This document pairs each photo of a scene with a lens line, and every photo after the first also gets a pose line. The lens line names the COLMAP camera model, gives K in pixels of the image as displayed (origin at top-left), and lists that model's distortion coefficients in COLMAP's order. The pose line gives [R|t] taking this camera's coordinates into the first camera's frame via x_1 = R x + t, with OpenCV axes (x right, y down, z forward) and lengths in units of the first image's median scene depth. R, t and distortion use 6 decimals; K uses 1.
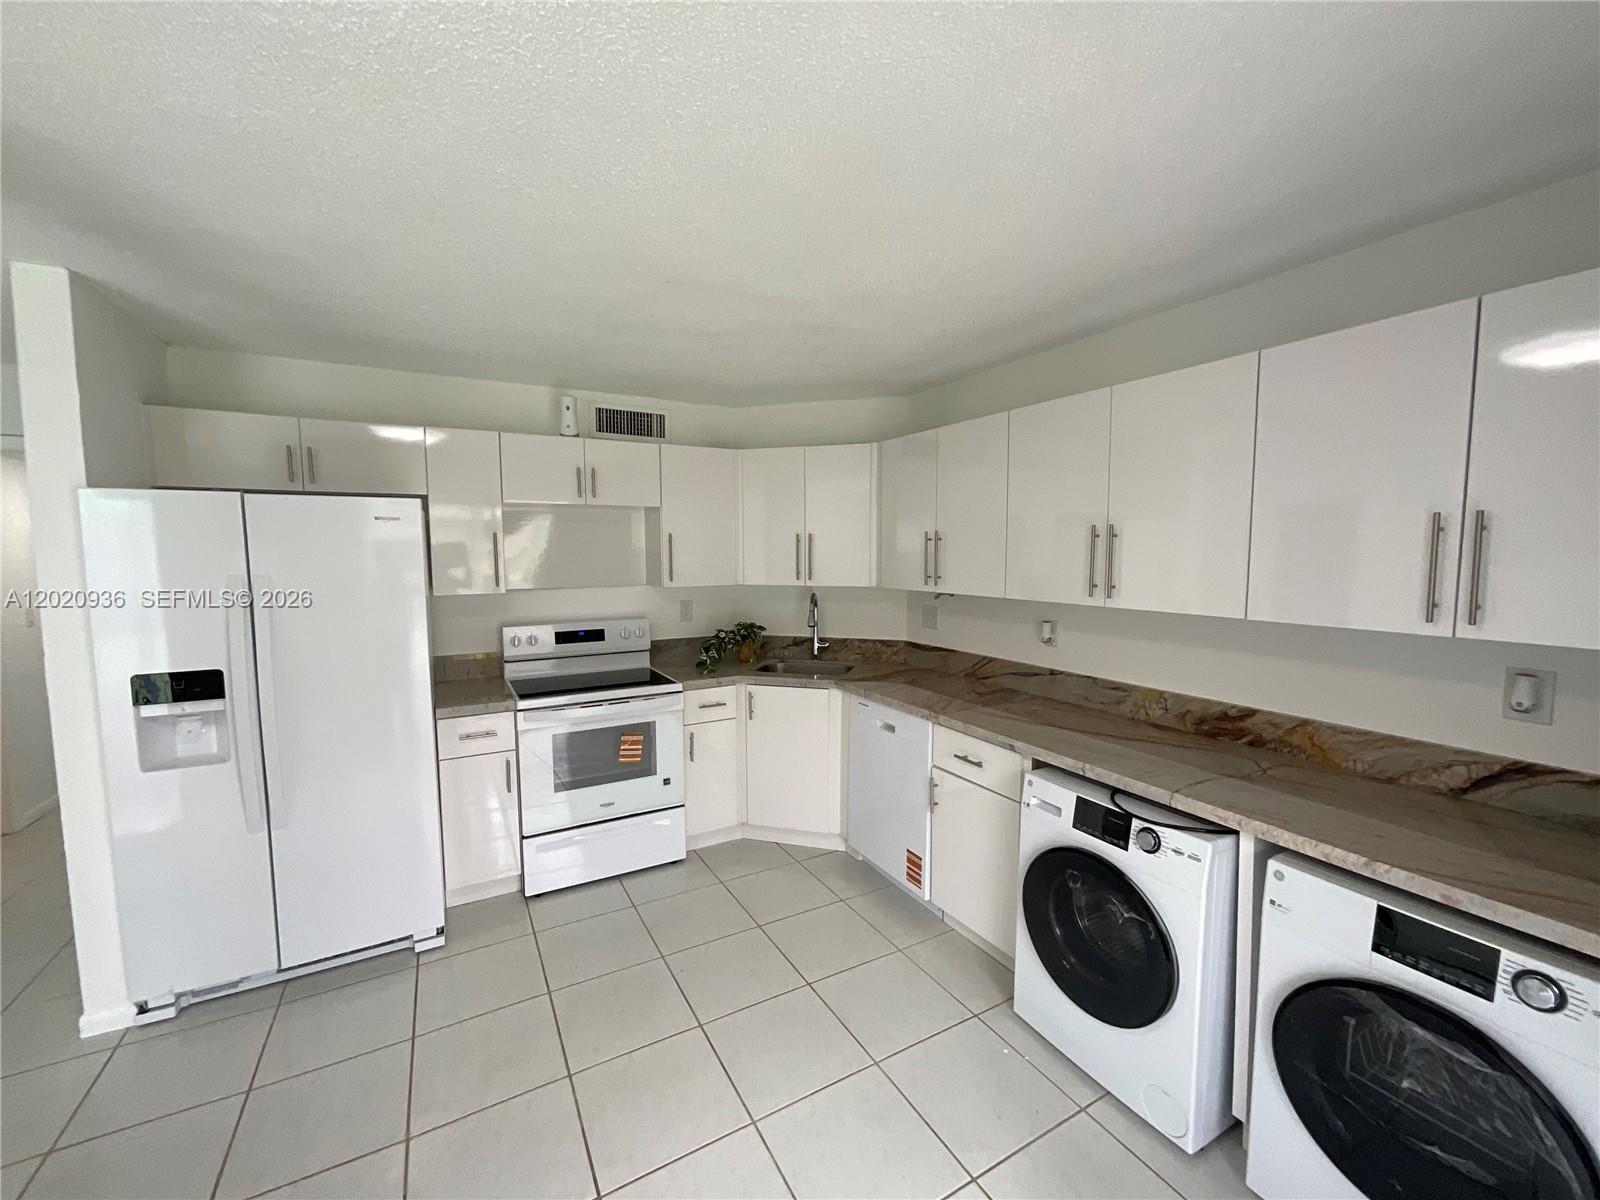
lens RADIAL K [[639.7, 0, 794.0], [0, 639.7, 606.2], [0, 0, 1]] dist [-0.001840, 0.000346]
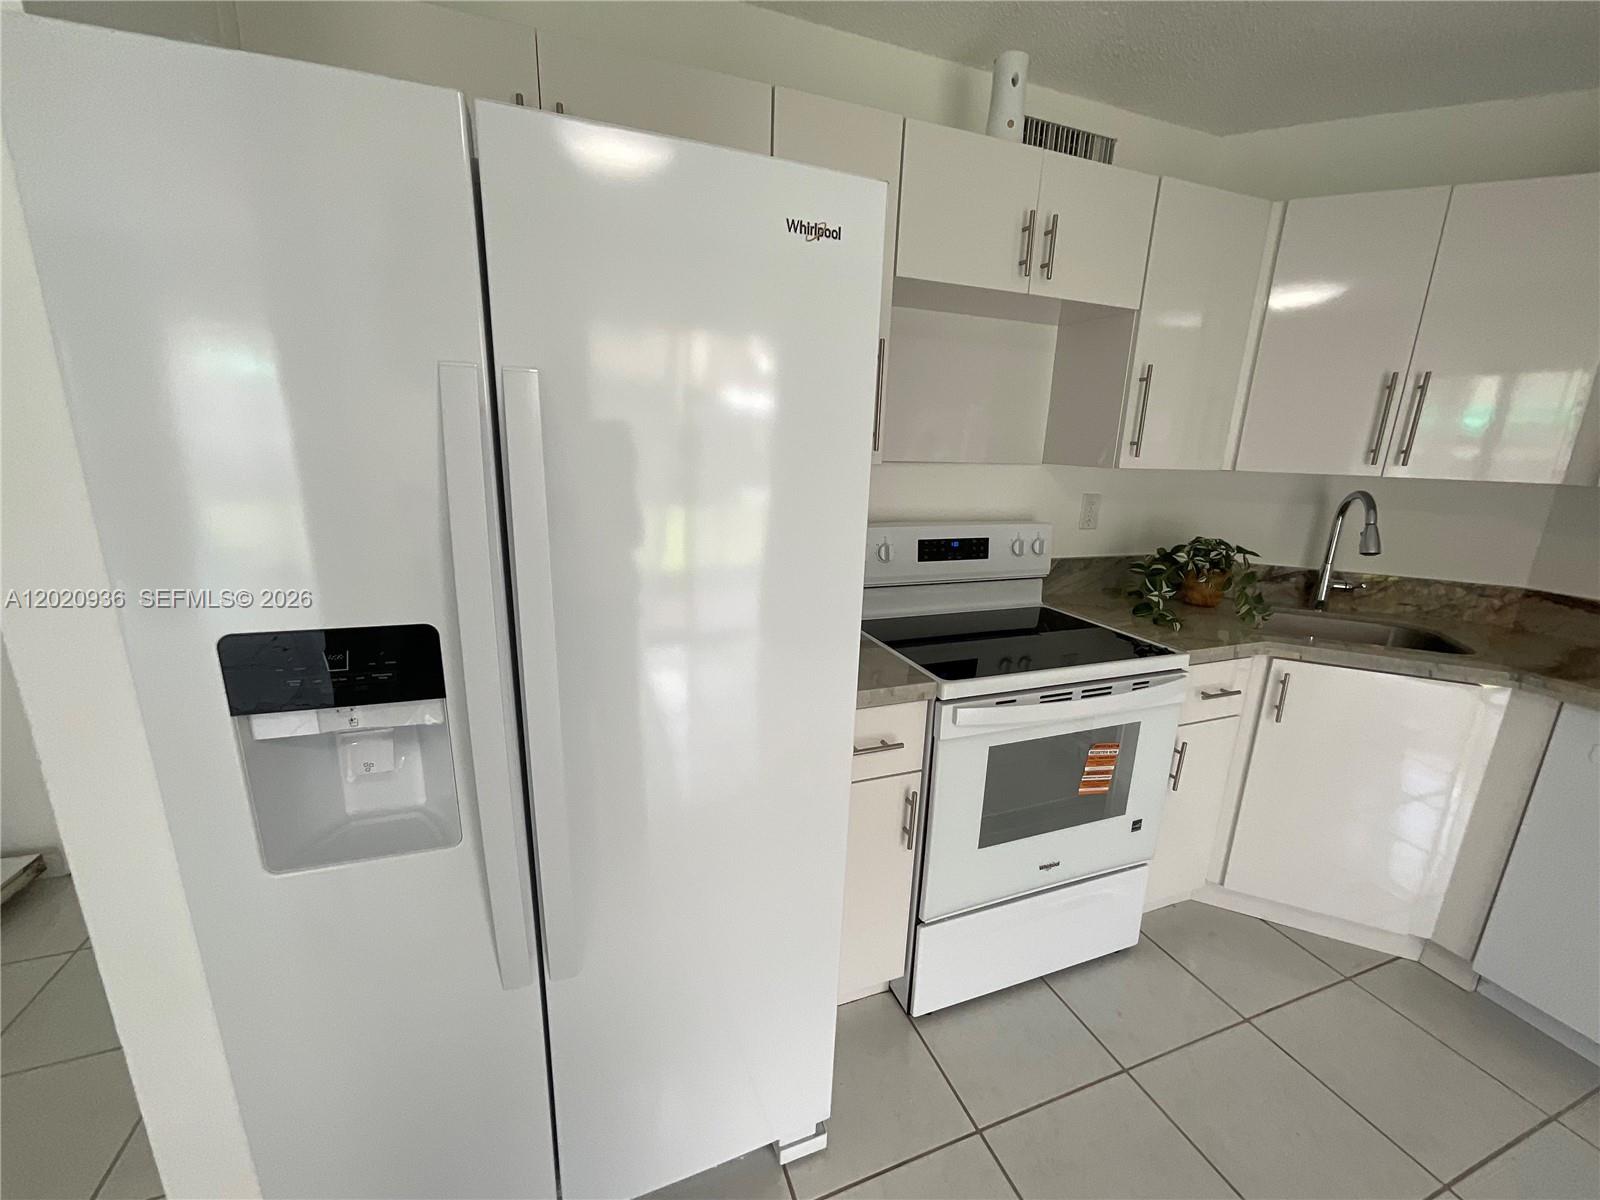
lens RADIAL K [[639.7, 0, 795.6], [0, 639.7, 599.8], [0, 0, 1]] dist [-0.001840, 0.000346]
pose [[0.989088, 0.069762, -0.129766, -0.486259], [-0.048986, 0.986397, 0.156913, 0.010943], [0.138947, -0.148844, 0.979050, 0.504443]]
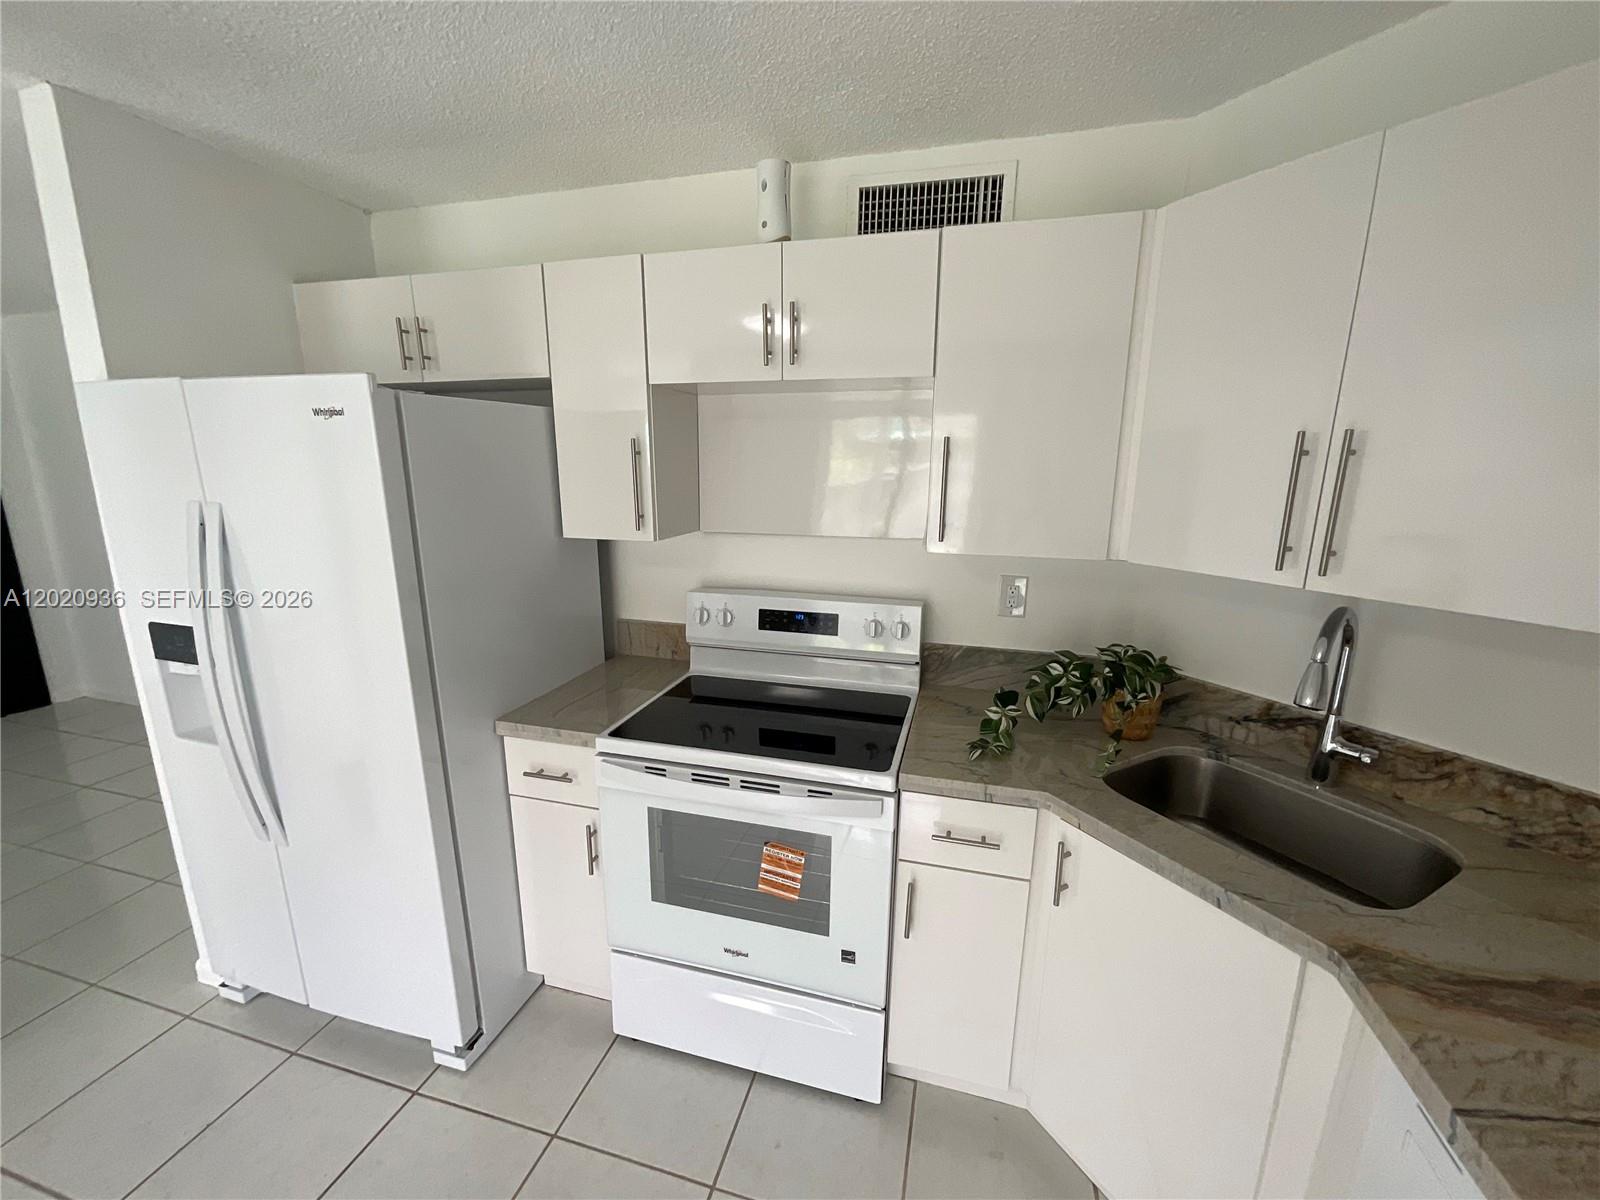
lens RADIAL K [[639.7, 0, 809.0], [0, 639.7, 599.3], [0, 0, 1]] dist [-0.001840, 0.000346]
pose [[0.716462, 0.157505, -0.679614, 0.076780], [-0.071640, 0.985641, 0.152904, -0.075738], [0.693938, -0.060863, 0.717457, 0.726603]]
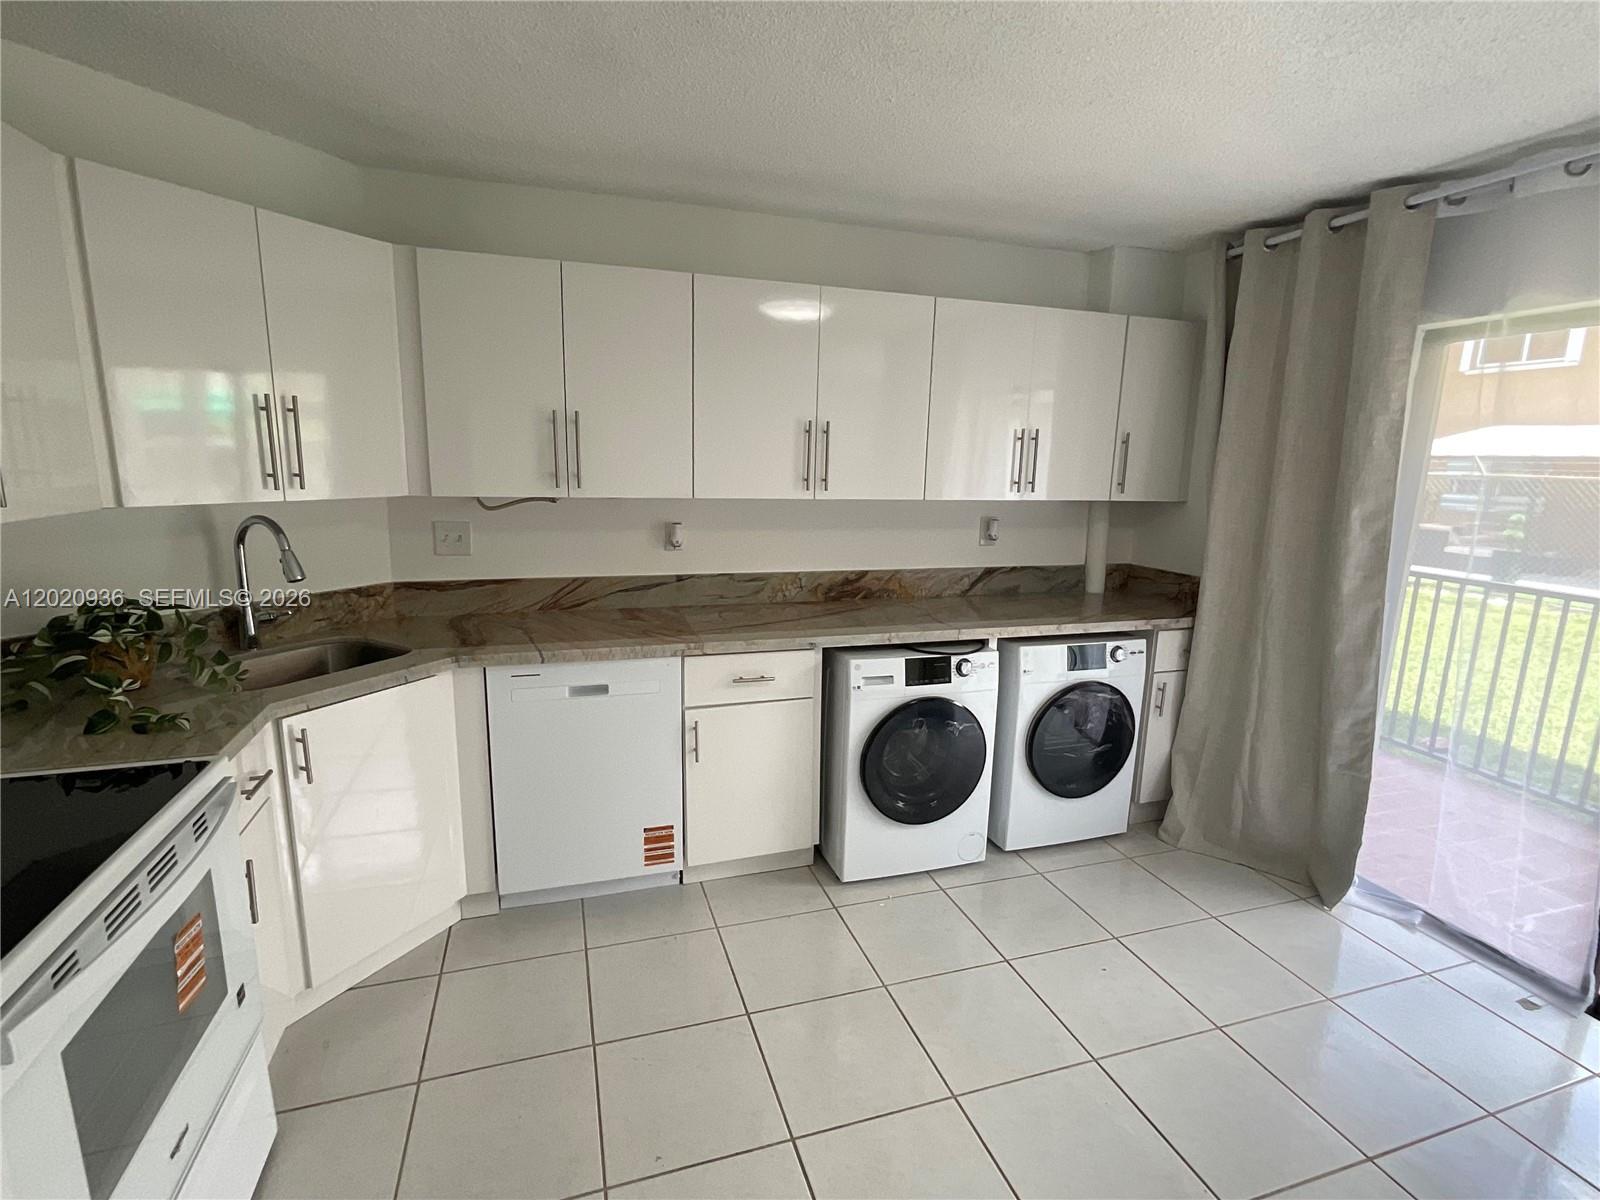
lens RADIAL K [[761.0, 0, 788.5], [0, 761.0, 601.0], [0, 0, 1]] dist [-0.004377, -0.000222]
pose [[0.196068, -0.176980, 0.964487, -0.623481], [0.063375, 0.983809, 0.167642, -0.037981], [-0.978540, 0.028255, 0.204109, 0.619576]]
